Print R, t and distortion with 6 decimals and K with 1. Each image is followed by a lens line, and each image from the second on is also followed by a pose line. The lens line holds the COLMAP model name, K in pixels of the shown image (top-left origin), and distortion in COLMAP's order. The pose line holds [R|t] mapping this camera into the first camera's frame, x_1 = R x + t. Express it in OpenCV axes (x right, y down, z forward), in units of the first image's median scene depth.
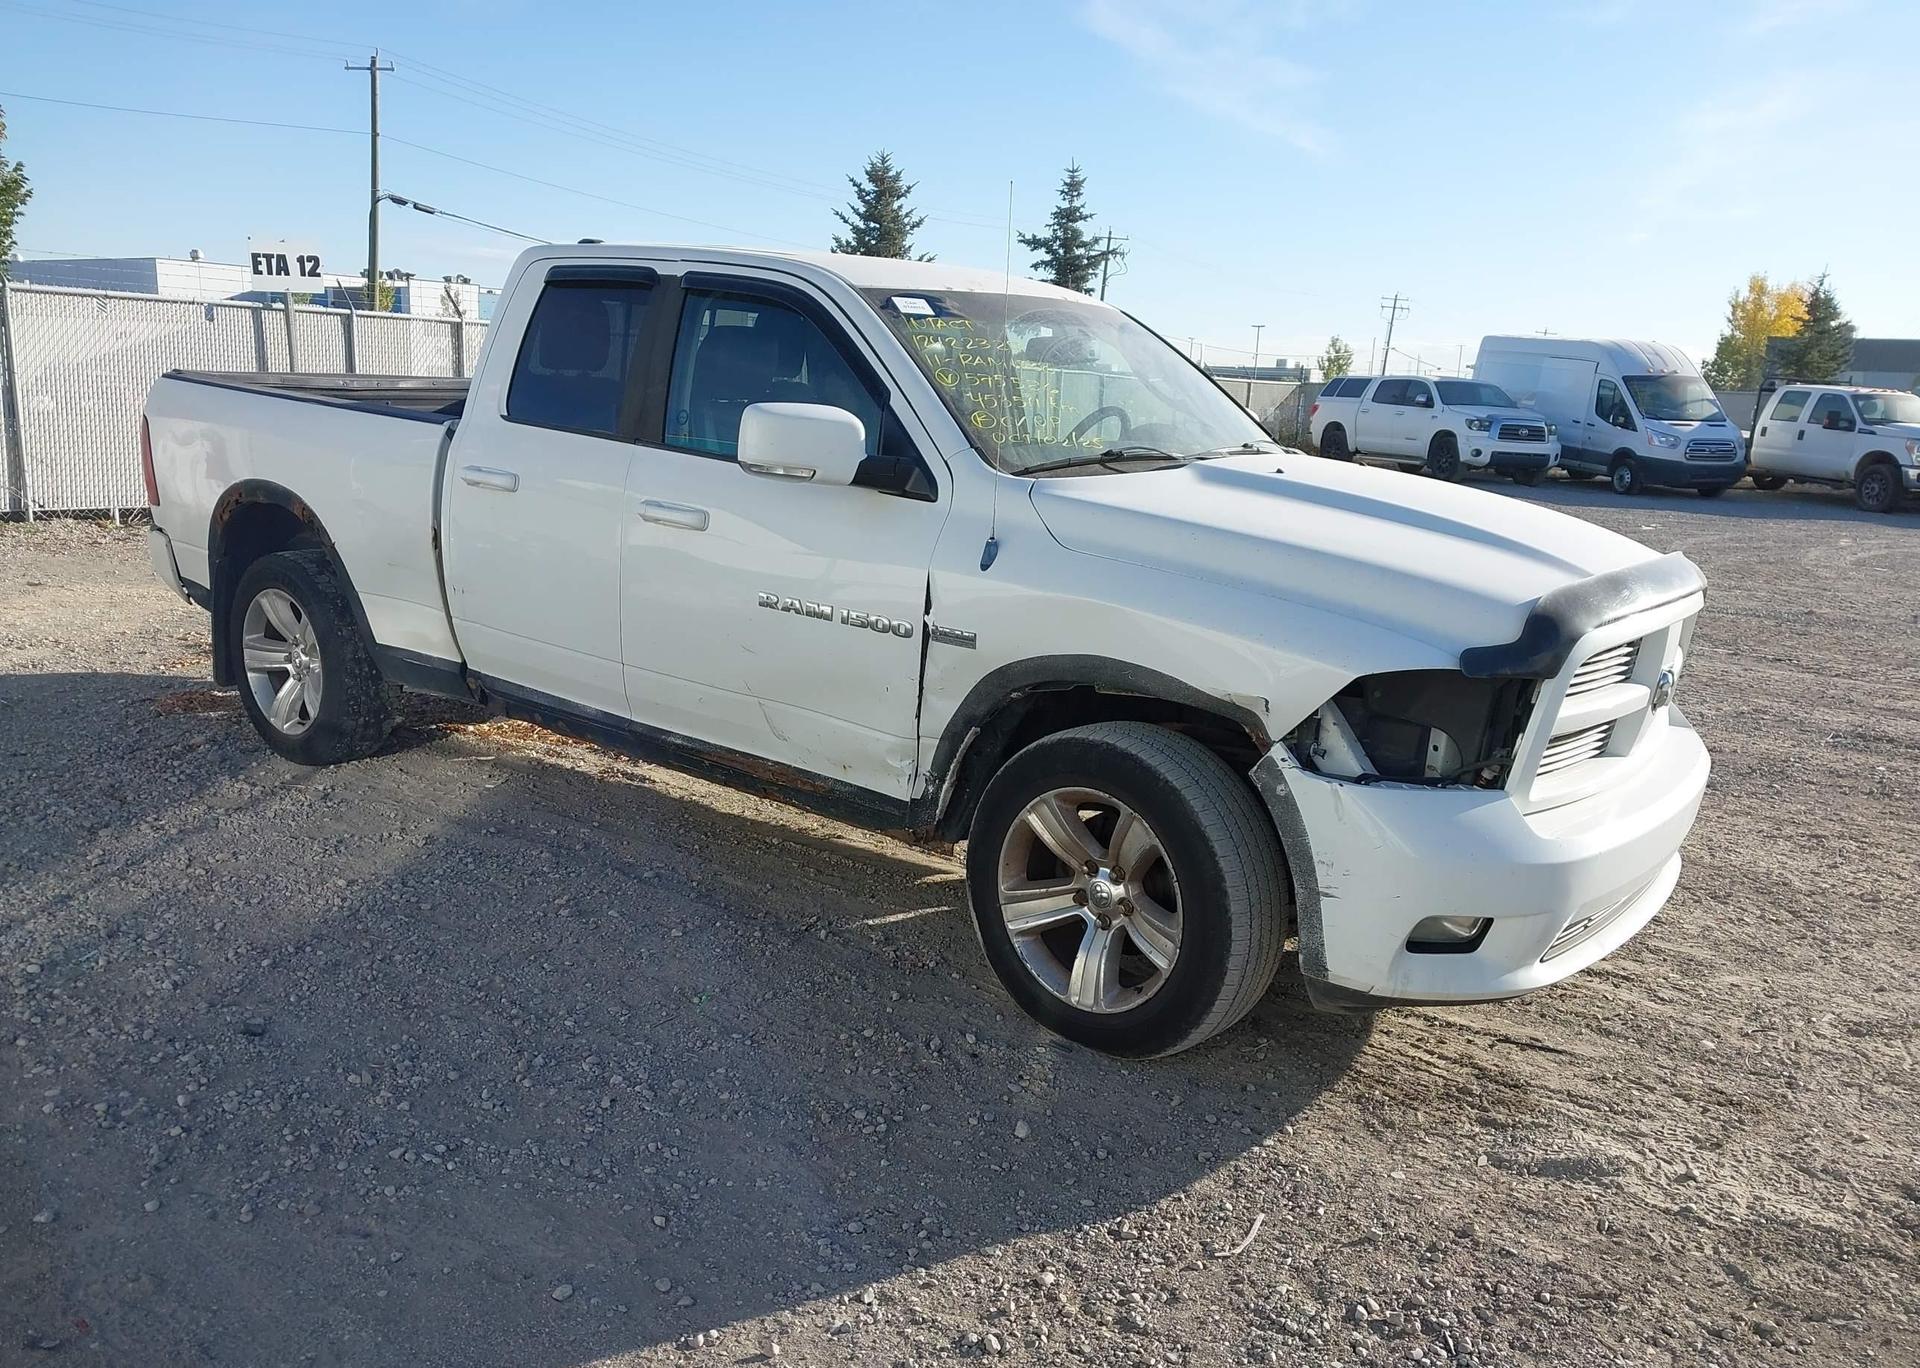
lens RADIAL K [[1534.4, 0, 954.5], [0, 1534.4, 701.4], [0, 0, 1]] dist [0.028450, -0.024043]
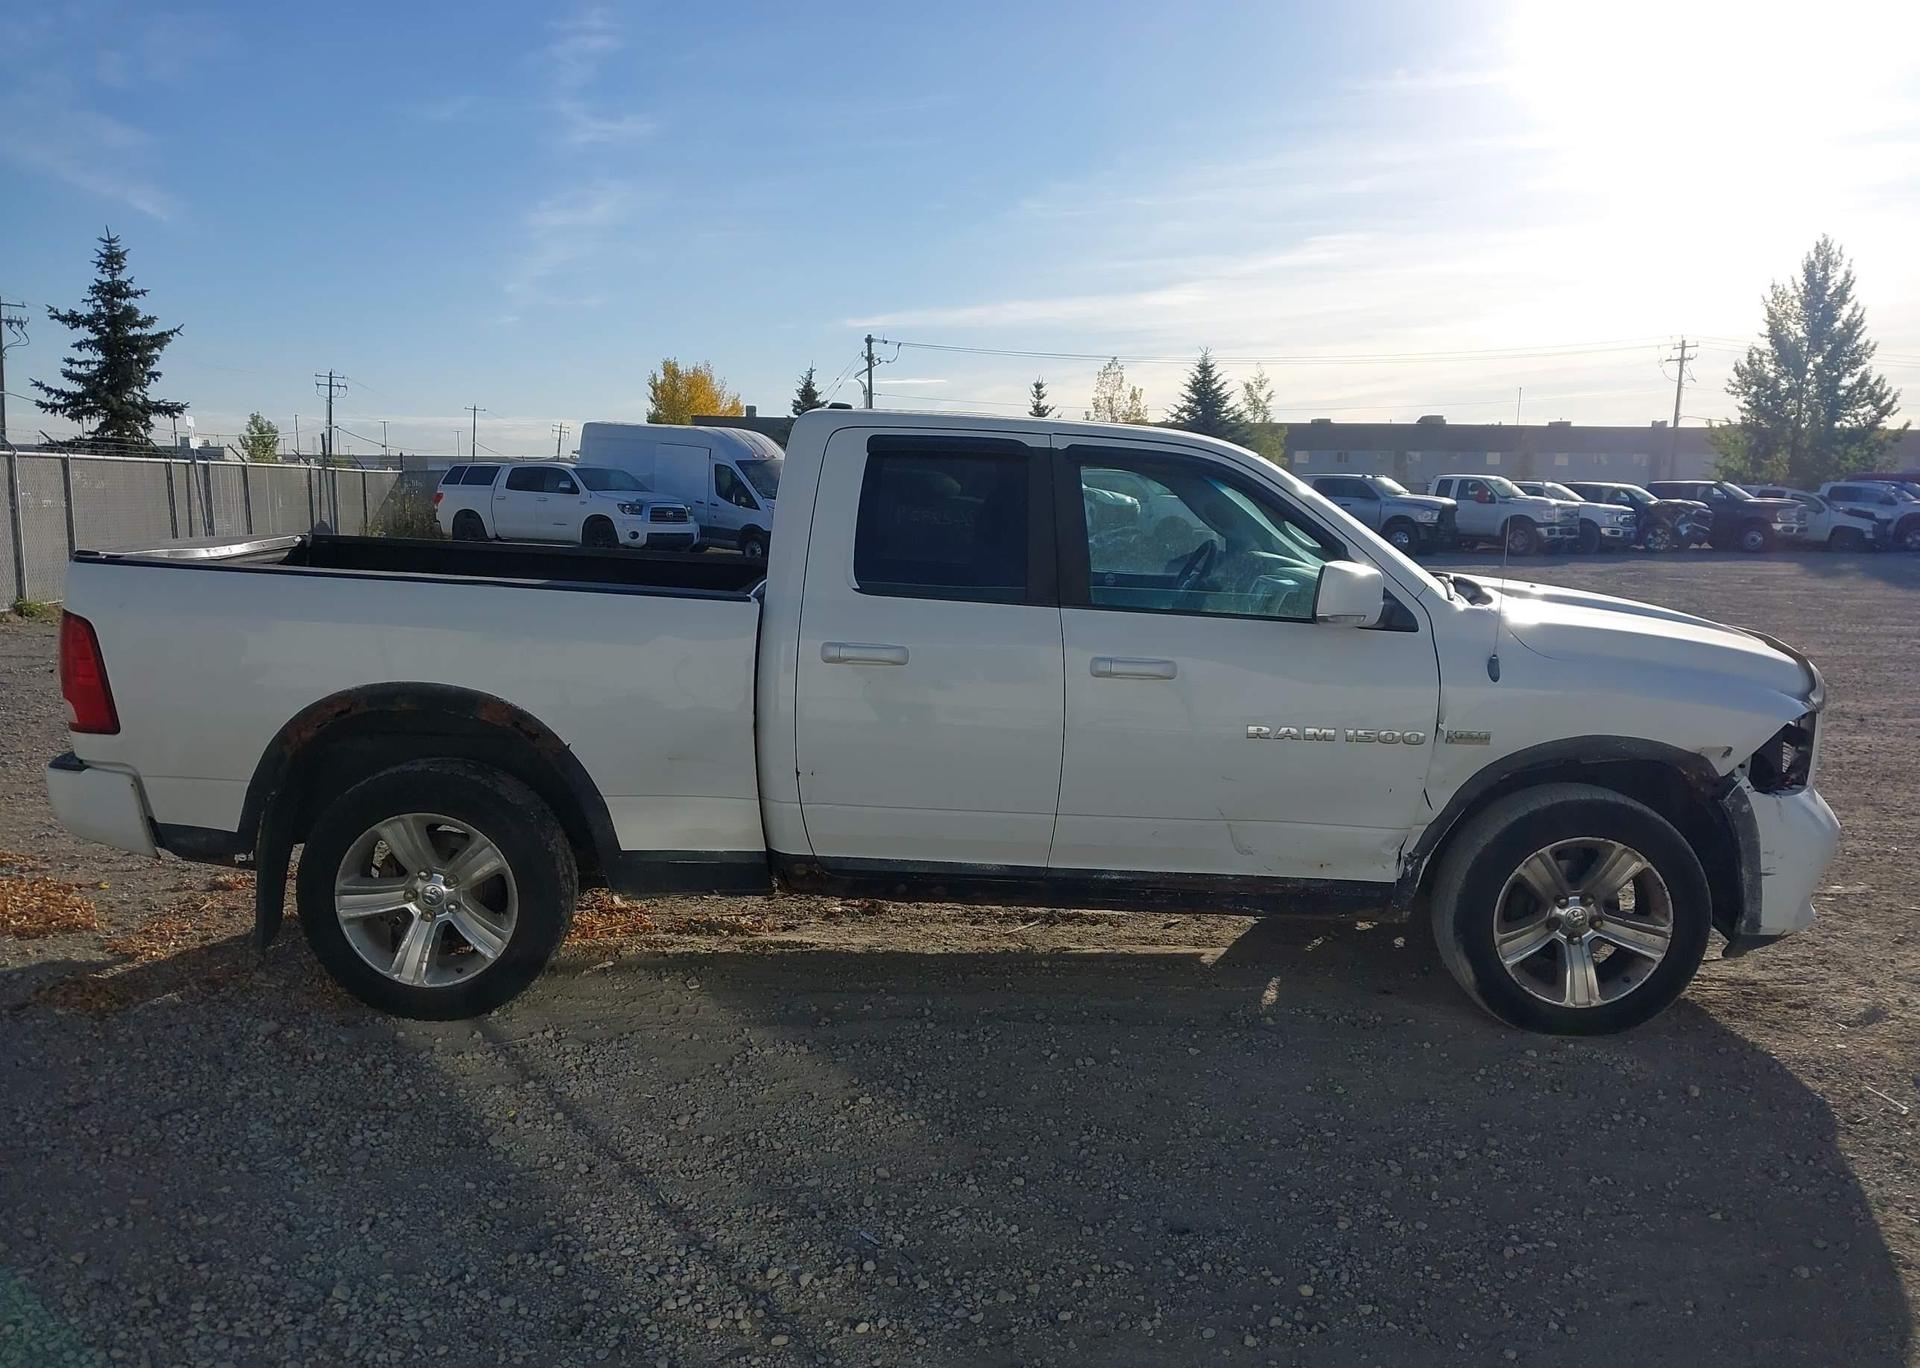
lens RADIAL K [[1534.4, 0, 950.7], [0, 1534.4, 669.7], [0, 0, 1]] dist [0.028450, -0.024043]
pose [[0.771497, -0.109855, 0.626677, -0.824891], [0.150388, 0.988556, -0.011849, -0.108887], [-0.618204, 0.103387, 0.779189, 0.204381]]
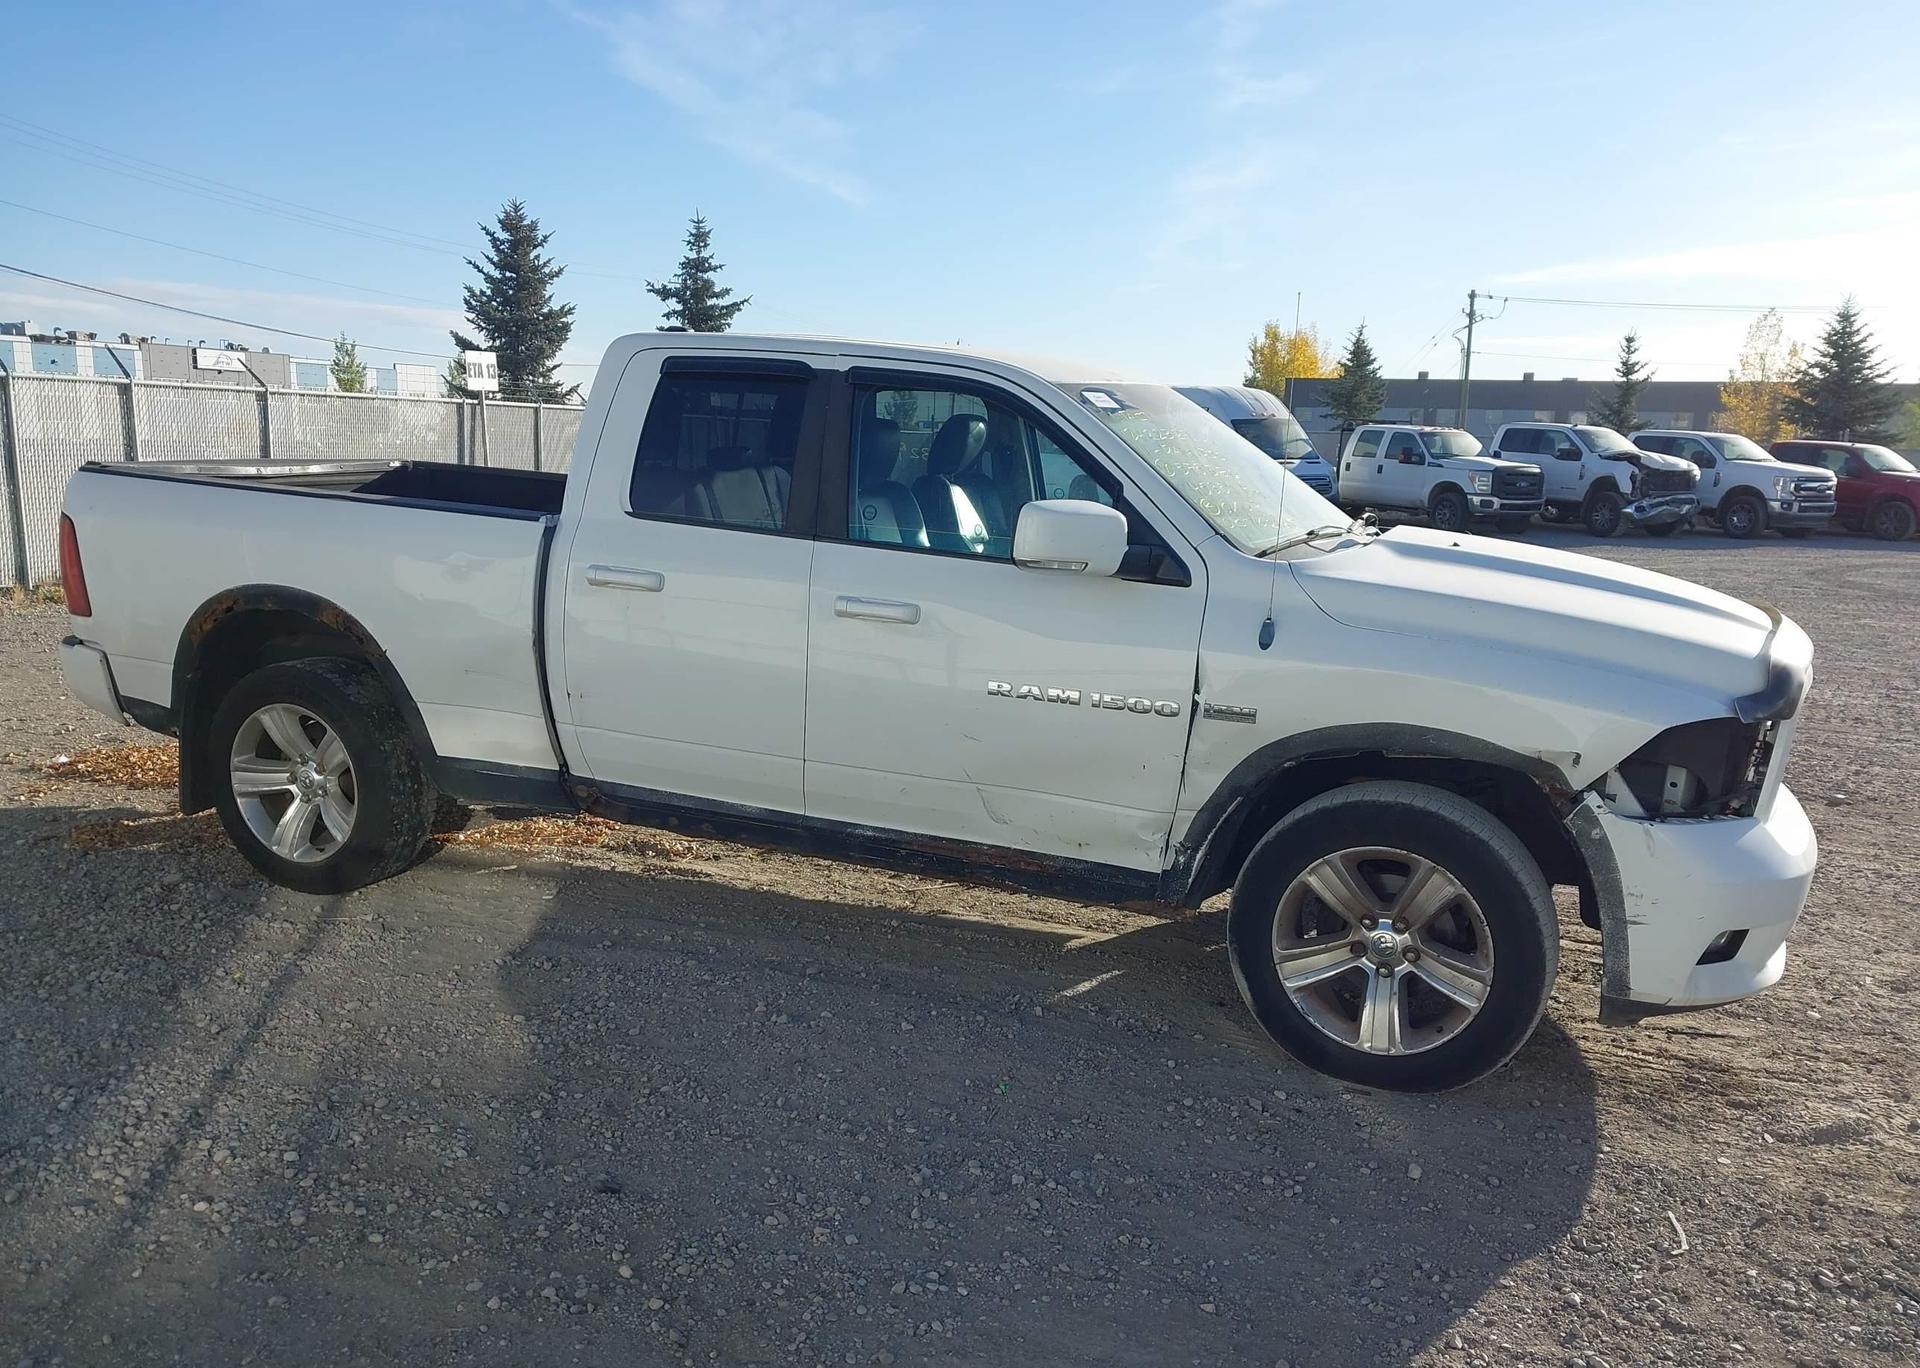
lens RADIAL K [[1534.4, 0, 952.6], [0, 1534.4, 691.3], [0, 0, 1]] dist [0.028450, -0.024043]
pose [[0.959810, -0.063666, 0.273334, -0.353243], [0.072395, 0.997134, -0.021956, -0.036258], [-0.271152, 0.040862, 0.961669, 0.023469]]
